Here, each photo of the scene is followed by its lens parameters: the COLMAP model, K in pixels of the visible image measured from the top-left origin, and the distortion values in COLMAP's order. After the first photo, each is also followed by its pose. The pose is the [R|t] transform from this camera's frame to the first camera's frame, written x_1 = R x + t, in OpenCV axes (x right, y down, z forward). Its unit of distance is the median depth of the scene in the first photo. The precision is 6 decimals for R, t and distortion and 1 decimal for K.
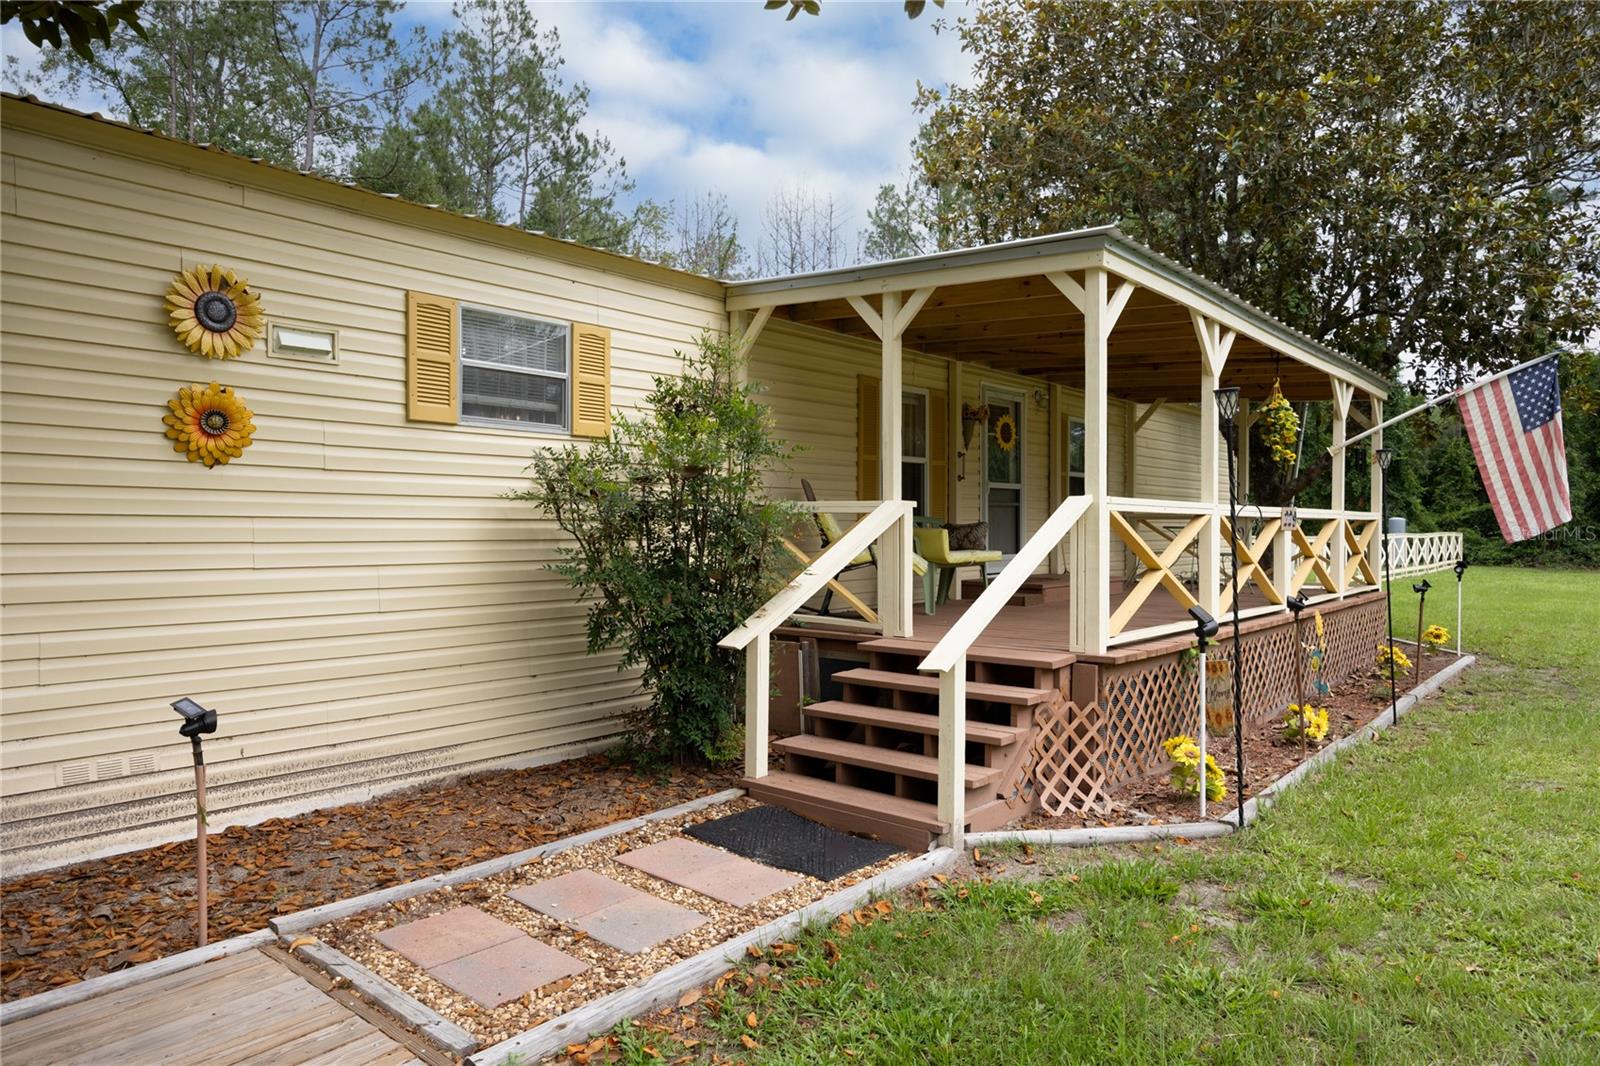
lens RADIAL K [[1003.5, 0, 805.8], [0, 1003.5, 536.9], [0, 0, 1]] dist [-0.002389, 0.001683]
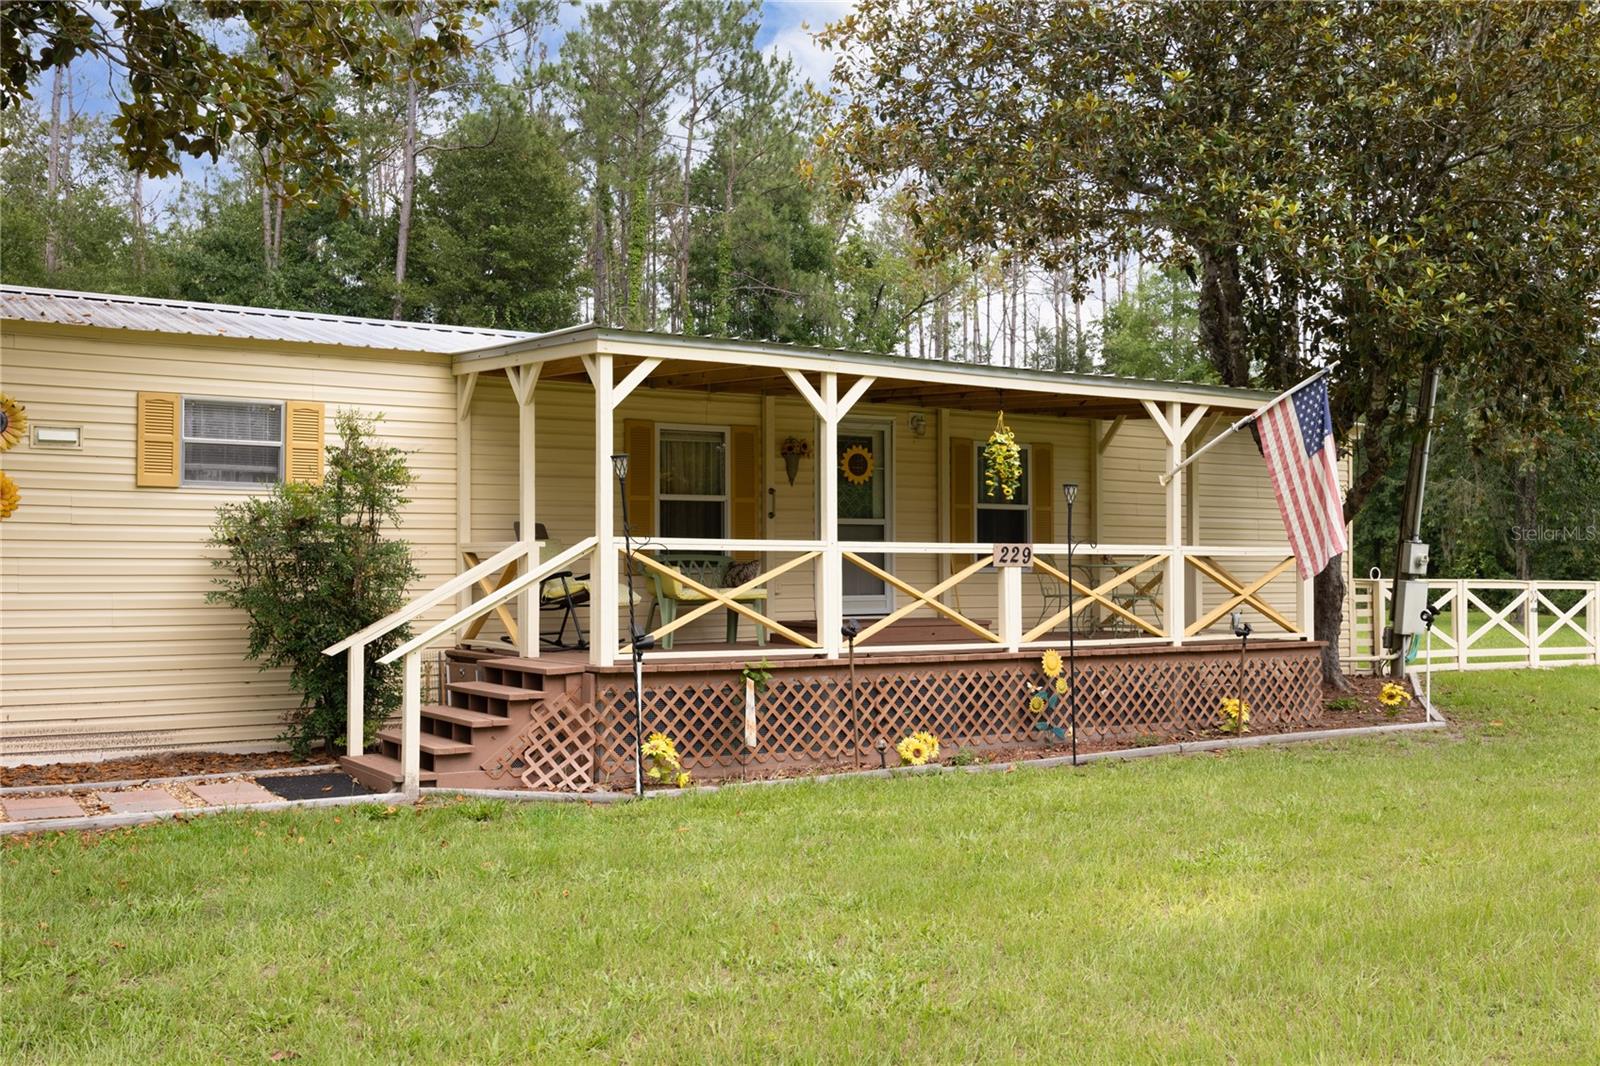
lens RADIAL K [[1545.4, 0, 788.7], [0, 1545.4, 534.6], [0, 0, 1]] dist [-0.002890, 0.000000]
pose [[0.955417, -0.009301, -0.295113, 0.951058], [-0.001031, 0.999393, -0.034836, 0.019410], [0.295257, 0.033587, 0.954827, -0.659215]]
